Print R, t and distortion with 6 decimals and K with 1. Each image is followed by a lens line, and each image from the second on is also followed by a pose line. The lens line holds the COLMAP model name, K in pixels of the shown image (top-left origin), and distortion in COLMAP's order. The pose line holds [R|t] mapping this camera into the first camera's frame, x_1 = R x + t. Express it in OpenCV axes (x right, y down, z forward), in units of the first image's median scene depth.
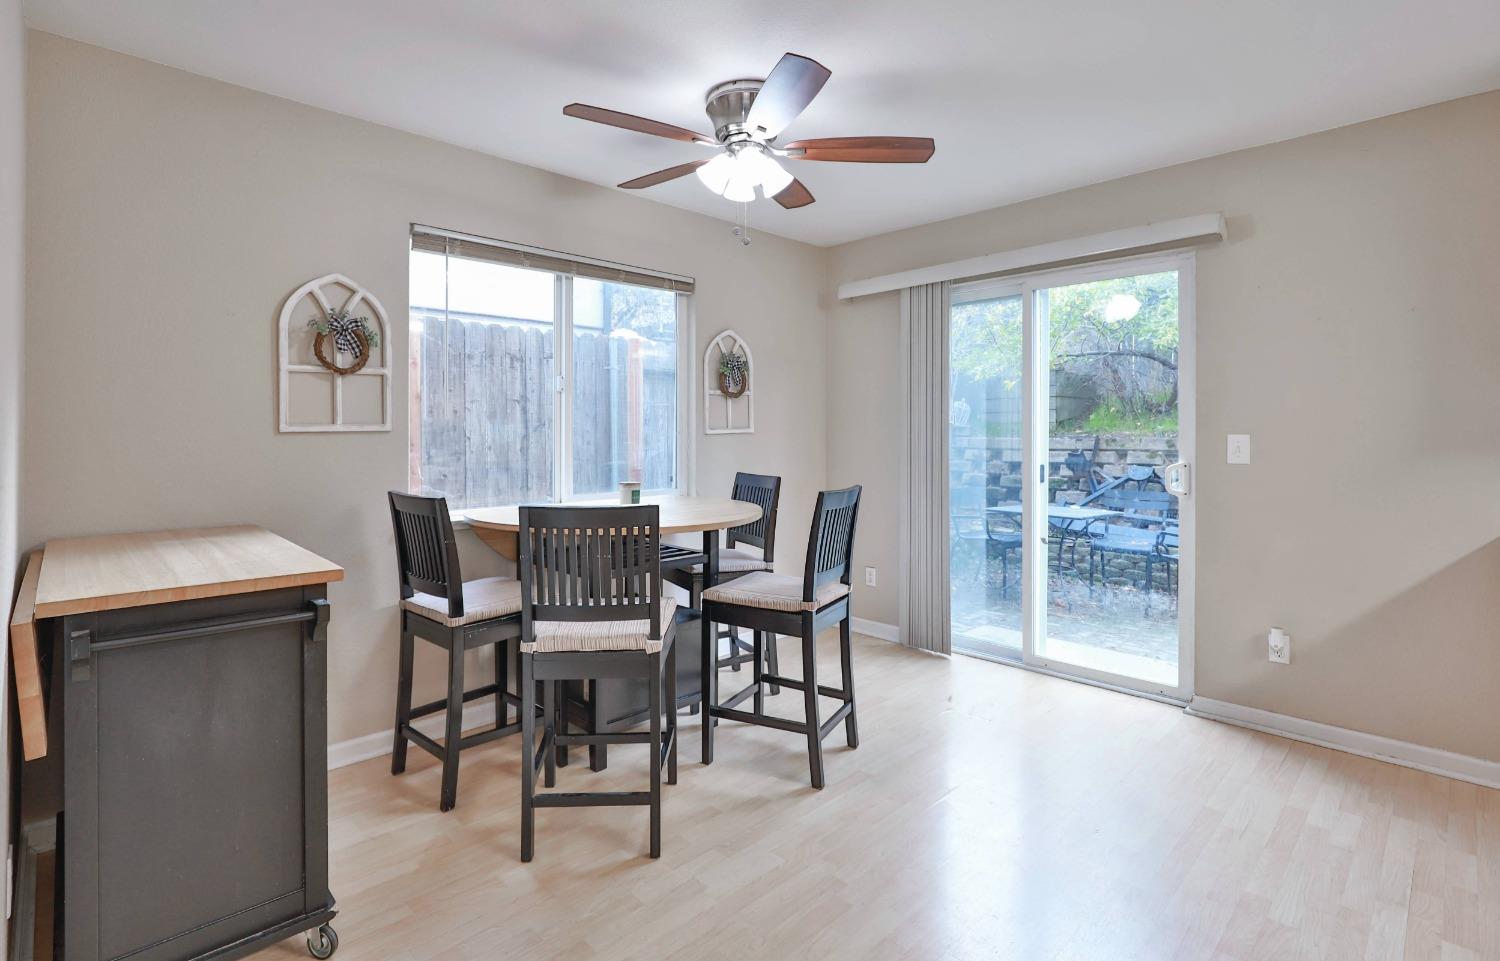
lens RADIAL K [[719.6, 0, 748.6], [0, 719.6, 436.4], [0, 0, 1]] dist [-0.000191, -0.000025]
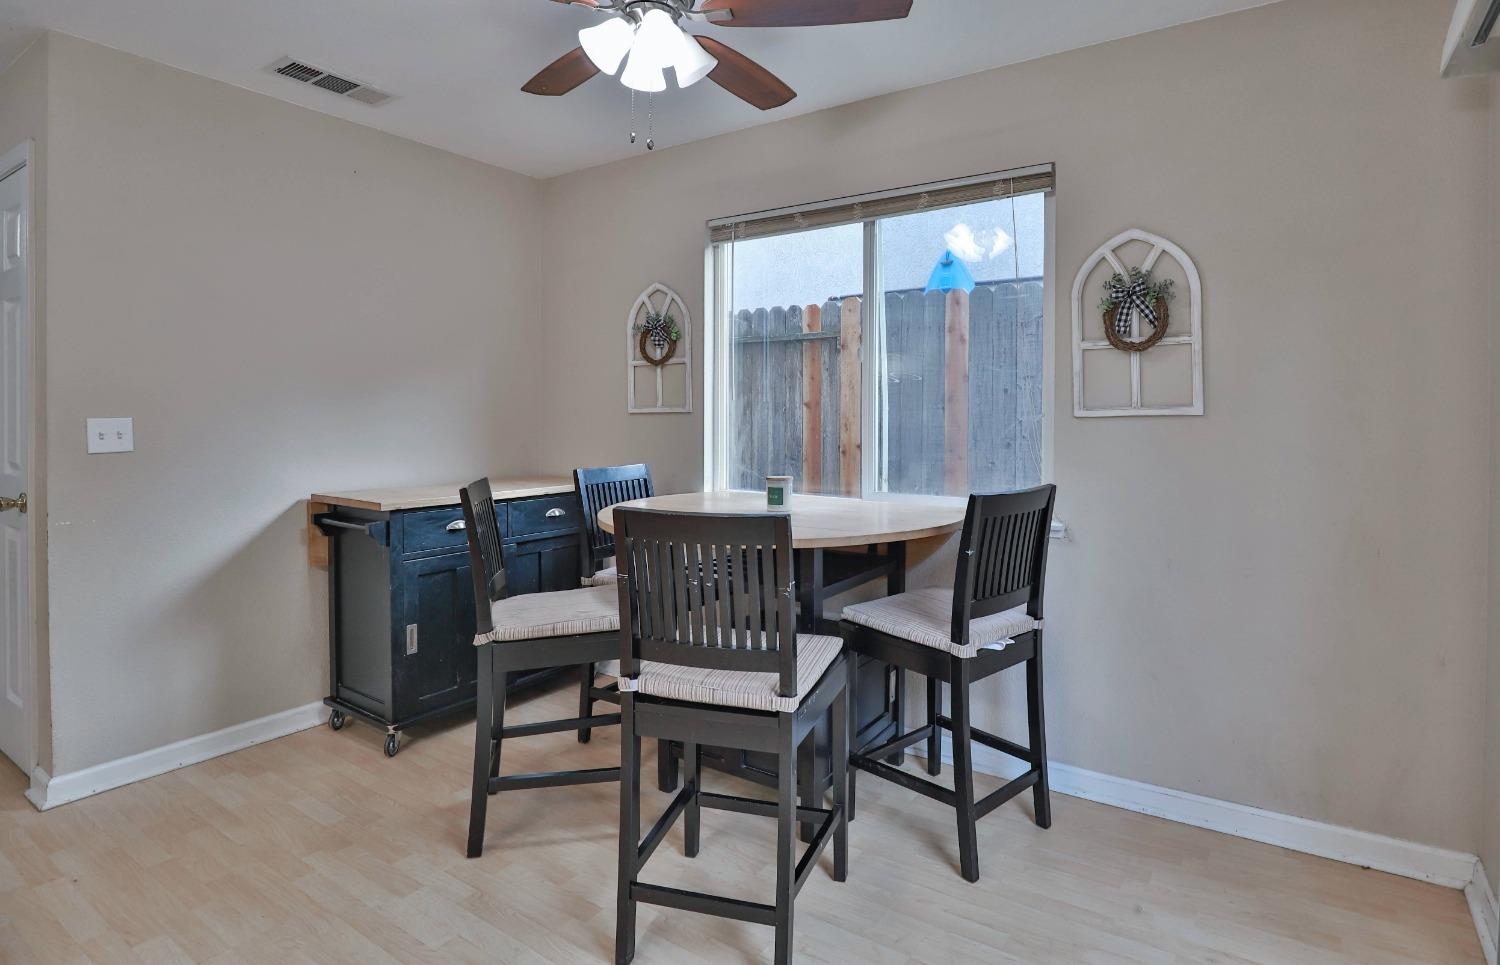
lens RADIAL K [[775.2, 0, 752.7], [0, 775.2, 413.0], [0, 0, 1]] dist [-0.001830, -0.000493]
pose [[0.209850, 0.001083, -0.977733, 0.644393], [-0.005656, 0.999984, -0.000106, -0.006815], [0.977717, 0.005553, 0.209852, 0.773298]]
